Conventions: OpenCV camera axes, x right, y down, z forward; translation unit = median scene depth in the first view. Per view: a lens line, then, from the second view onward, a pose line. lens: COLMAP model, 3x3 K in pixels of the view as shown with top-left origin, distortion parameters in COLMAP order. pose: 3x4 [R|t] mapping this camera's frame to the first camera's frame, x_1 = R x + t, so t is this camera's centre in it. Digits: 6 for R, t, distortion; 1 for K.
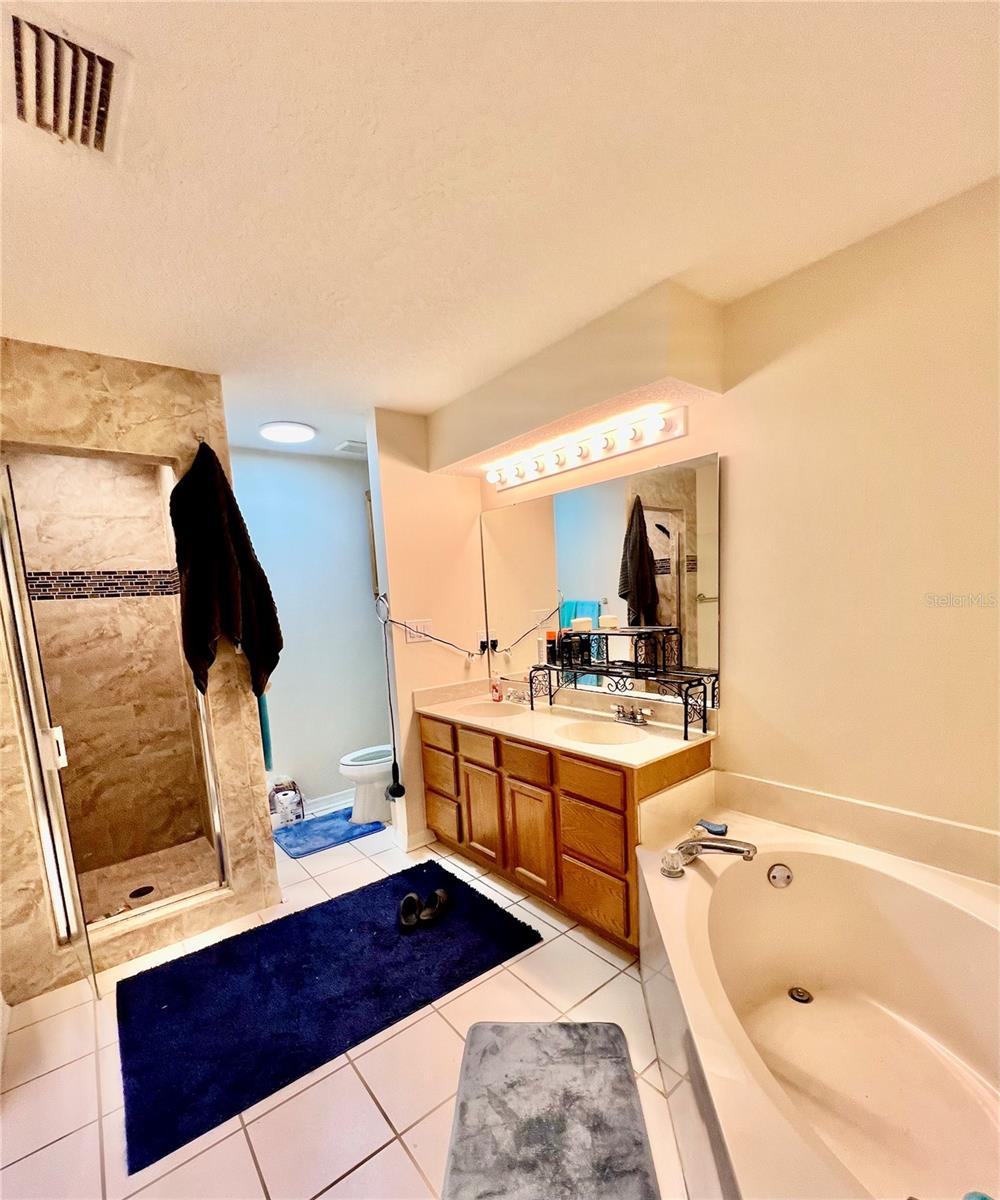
lens RADIAL K [[553.6, 0, 507.6], [0, 553.6, 667.5], [0, 0, 1]] dist [0.001526, 0.000725]
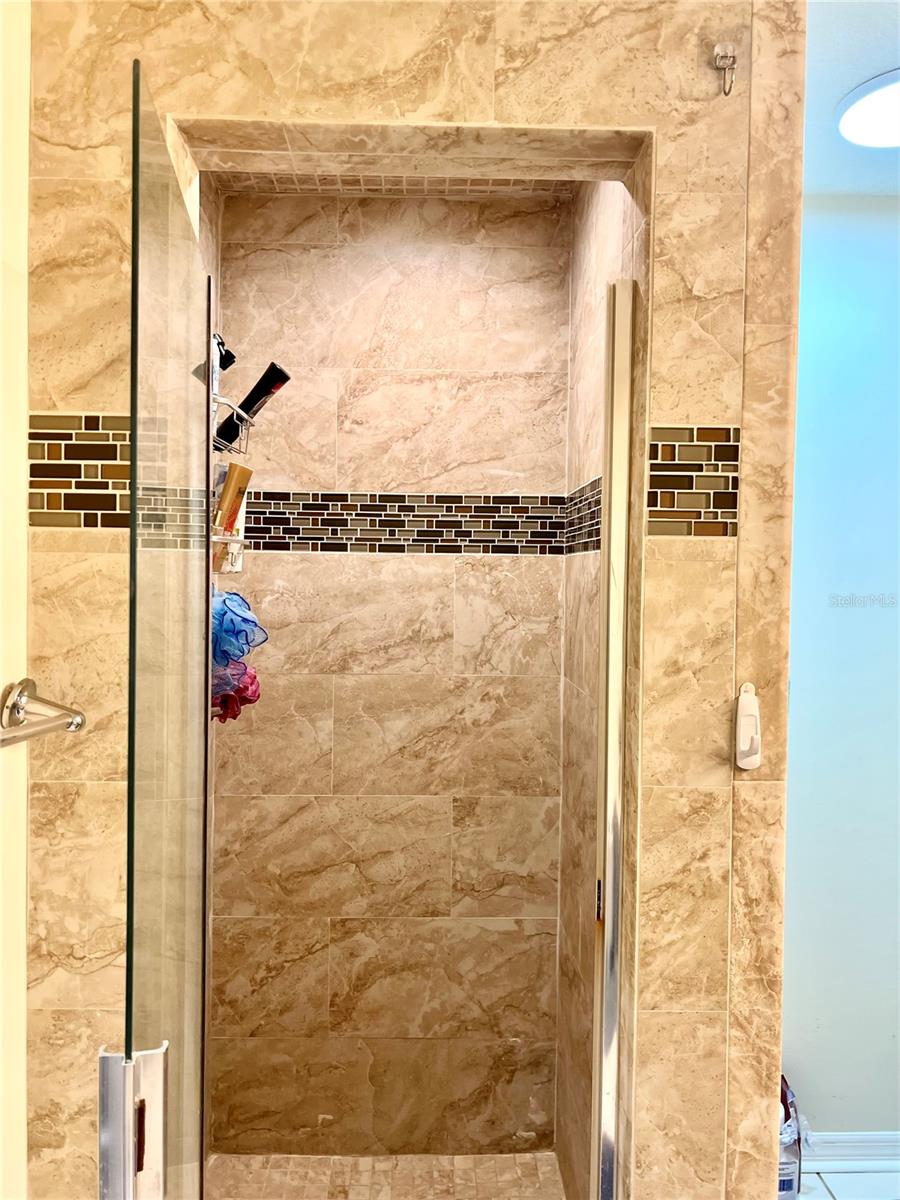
lens RADIAL K [[927.4, 0, 449.6], [0, 927.4, 600.4], [0, 0, 1]] dist [0.036794, -0.046384]
pose [[0.798960, 0.083274, -0.595590, -0.257597], [-0.135036, 0.989919, -0.042738, -0.056000], [0.586027, 0.114572, 0.802151, 0.397553]]
